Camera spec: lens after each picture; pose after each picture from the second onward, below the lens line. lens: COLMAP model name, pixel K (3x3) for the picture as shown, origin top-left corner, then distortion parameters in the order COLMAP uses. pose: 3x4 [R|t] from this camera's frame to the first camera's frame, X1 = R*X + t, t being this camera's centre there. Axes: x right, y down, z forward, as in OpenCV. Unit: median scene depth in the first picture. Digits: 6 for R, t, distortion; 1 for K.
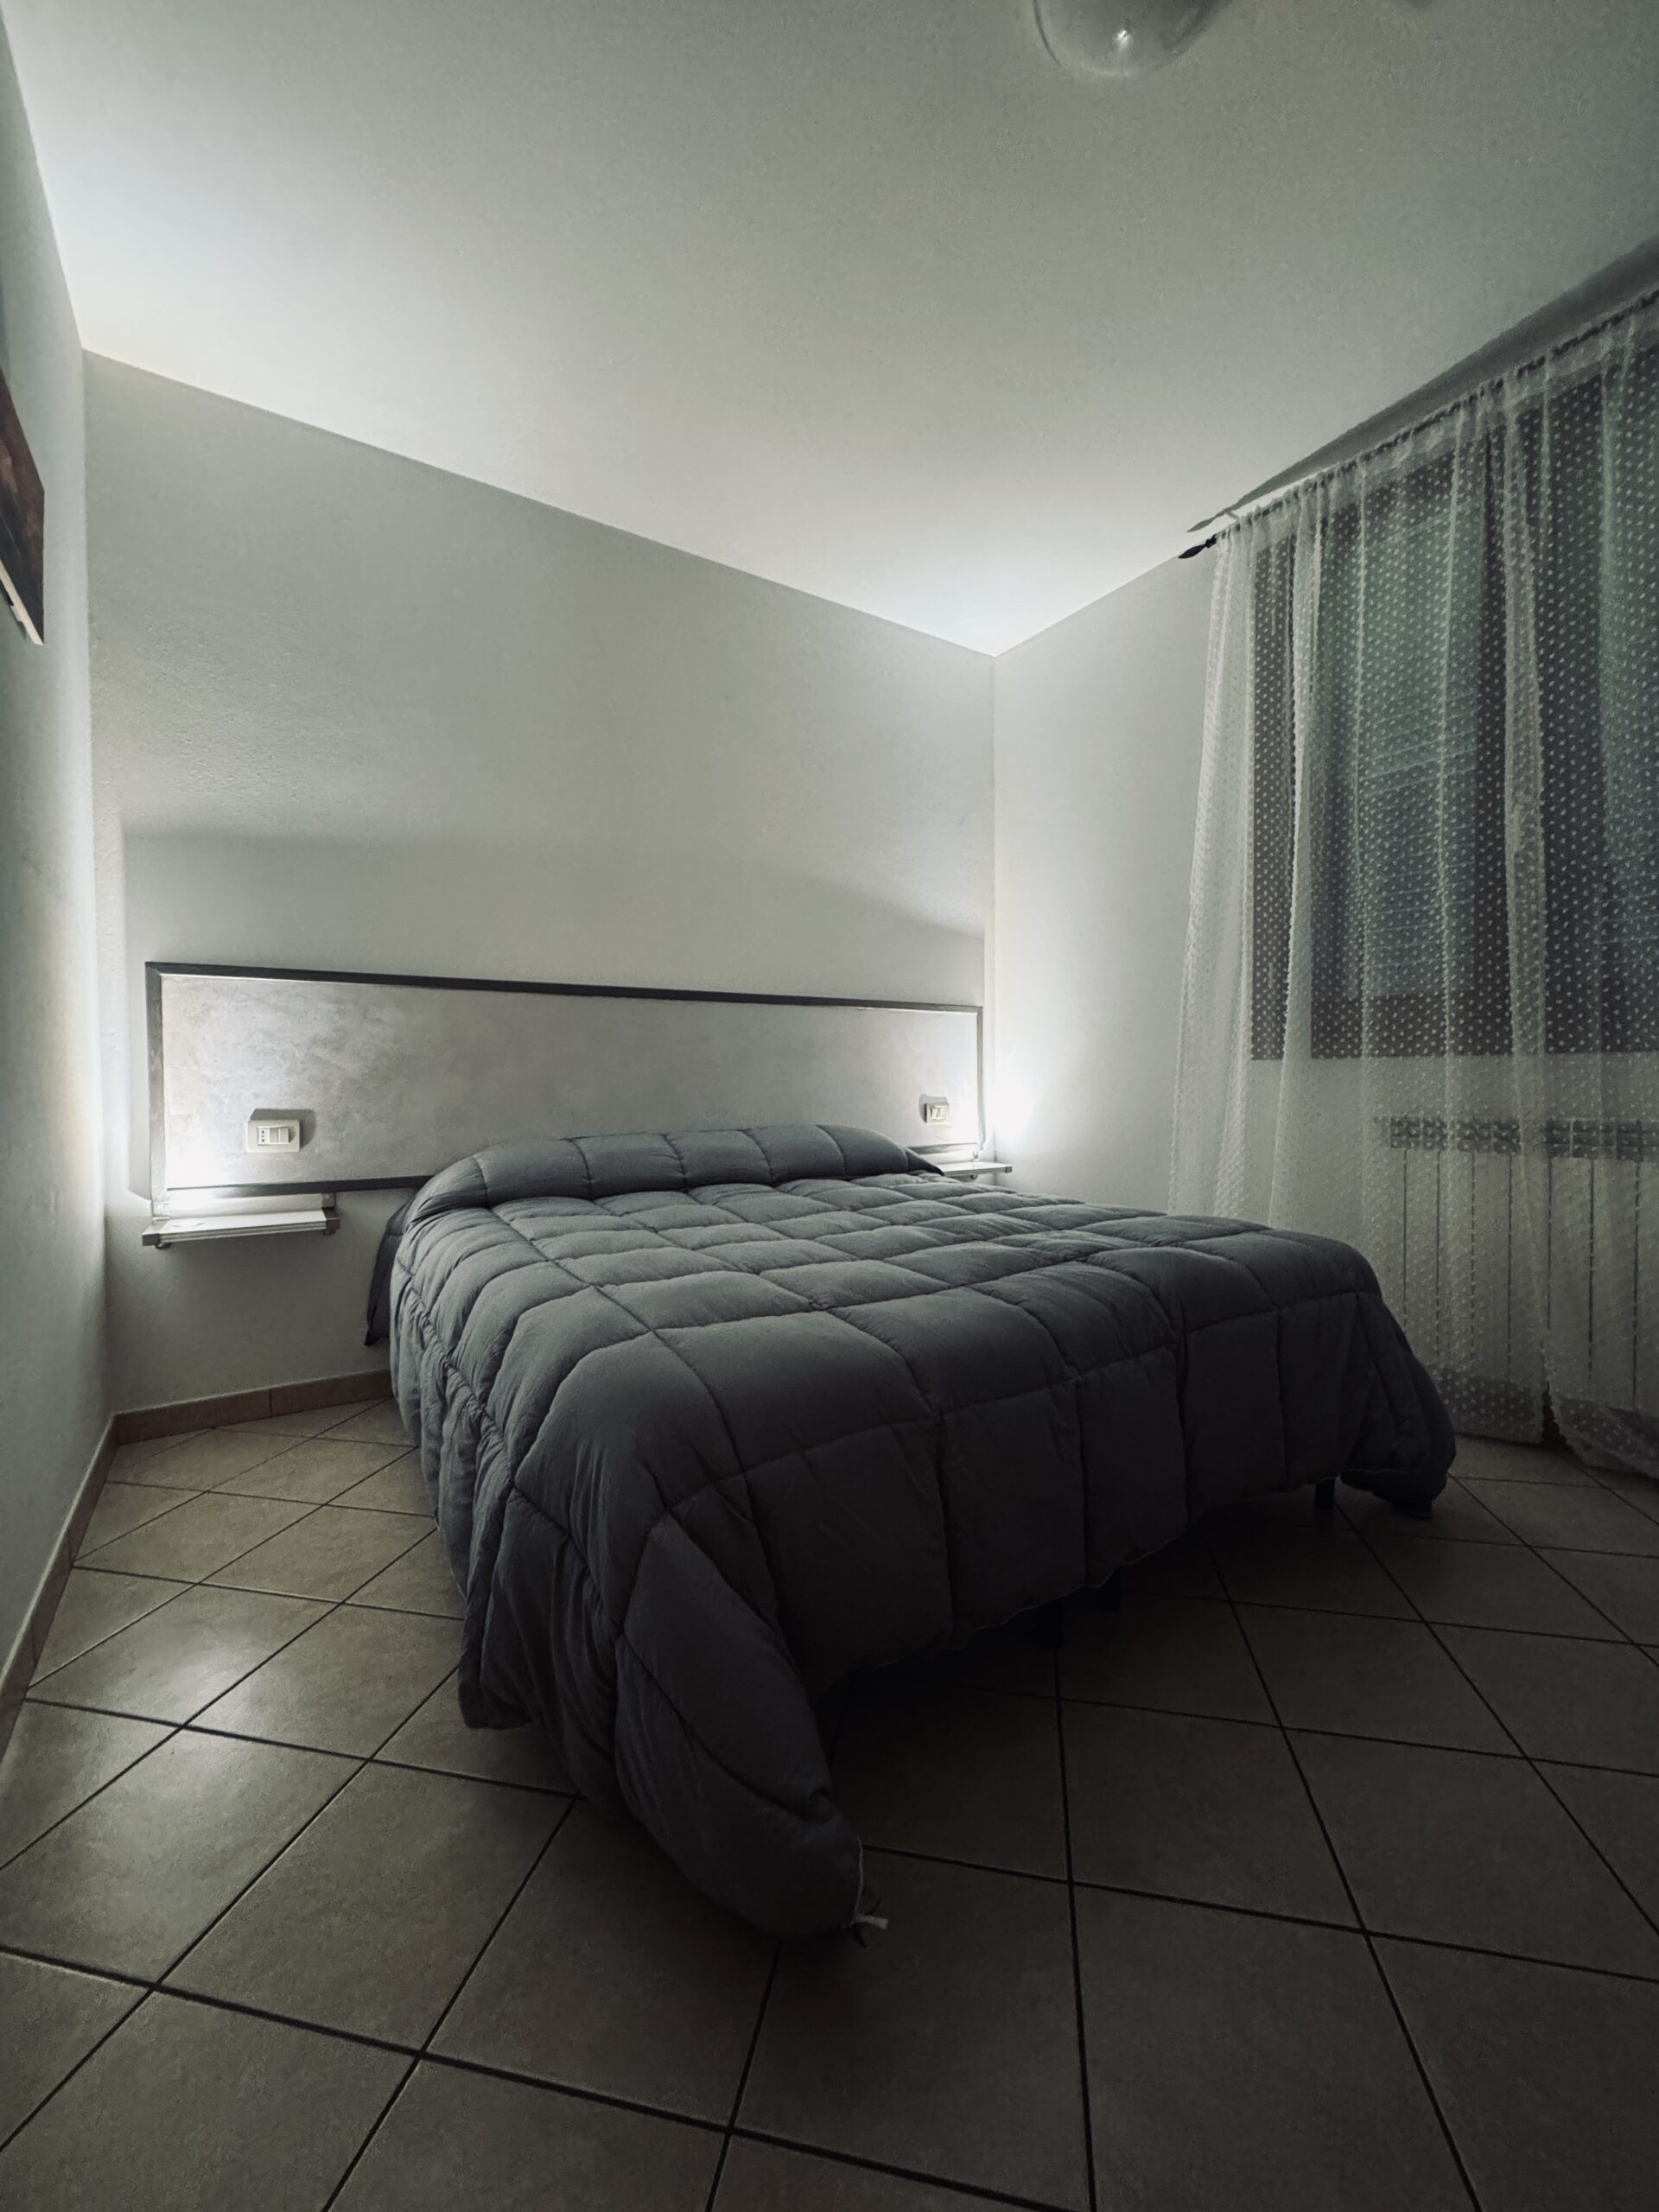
lens RADIAL K [[886.7, 0, 829.5], [0, 886.7, 1106.0], [0, 0, 1]] dist [-0.002354, -0.000416]
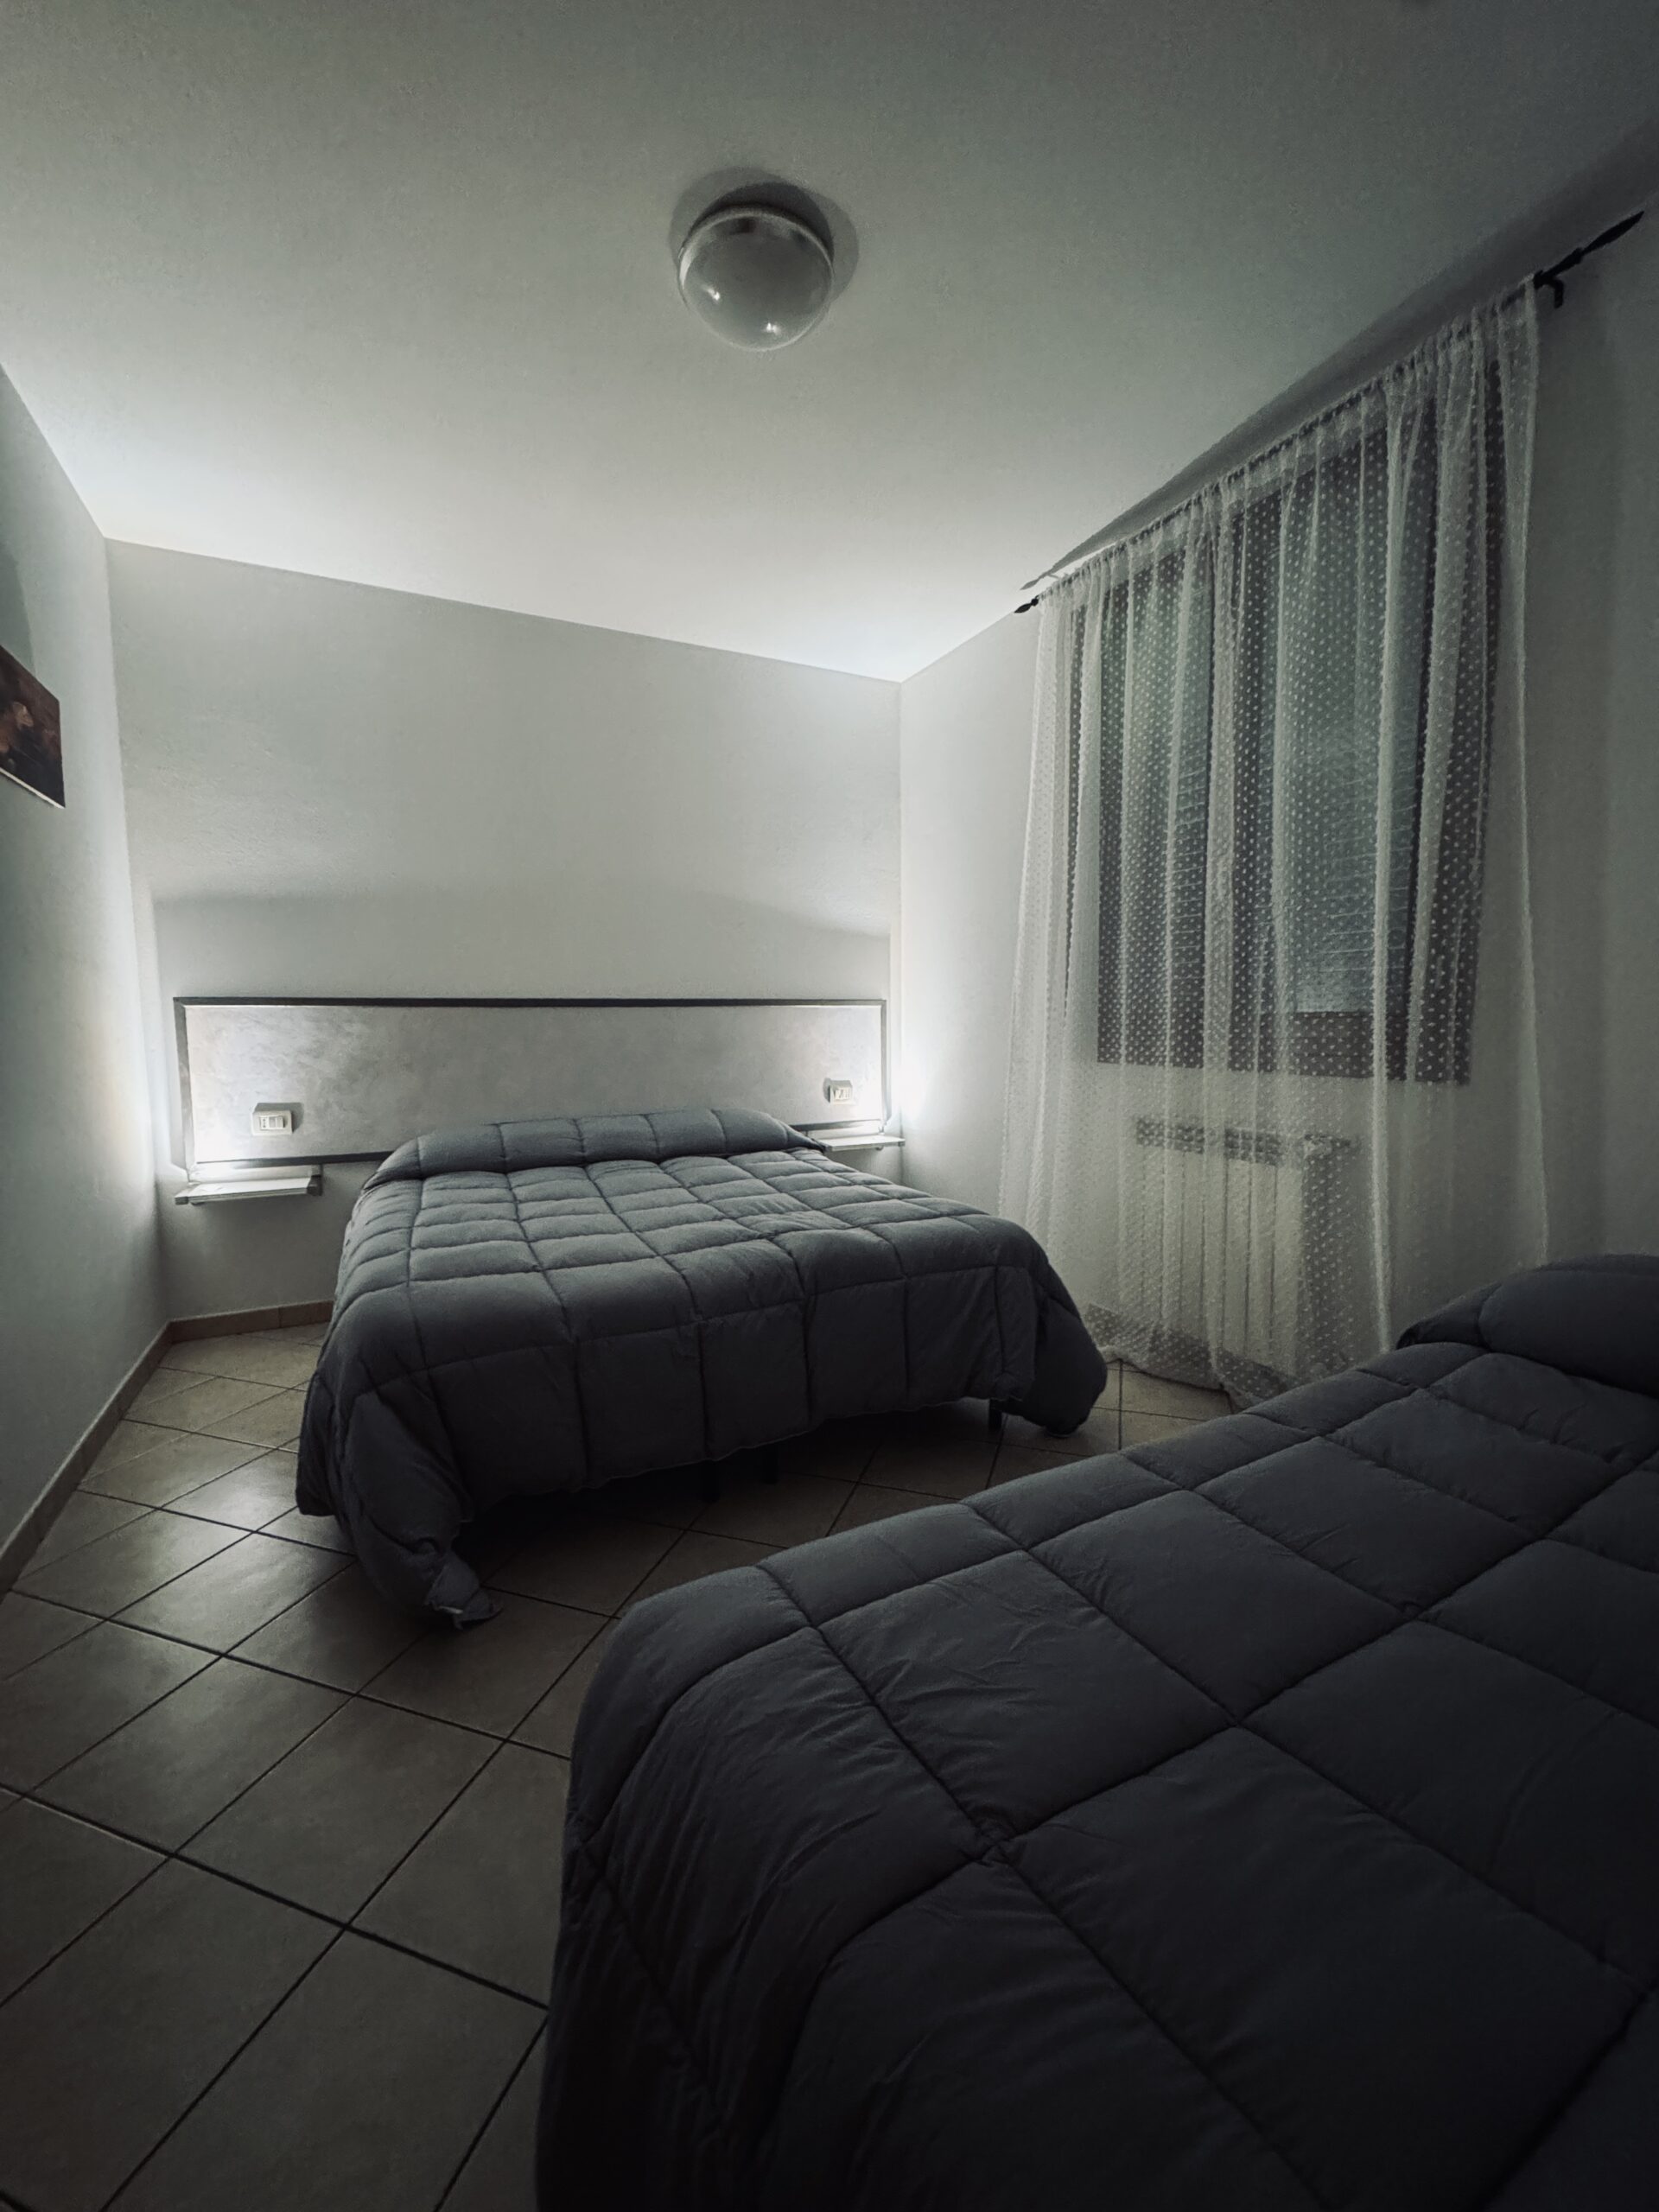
lens RADIAL K [[886.7, 0, 829.5], [0, 886.7, 1106.0], [0, 0, 1]] dist [-0.002354, -0.000416]
pose [[0.993447, 0.009757, -0.113874, 0.360699], [-0.001826, 0.997577, 0.069545, -0.085937], [0.114276, -0.068882, 0.991058, -0.229977]]
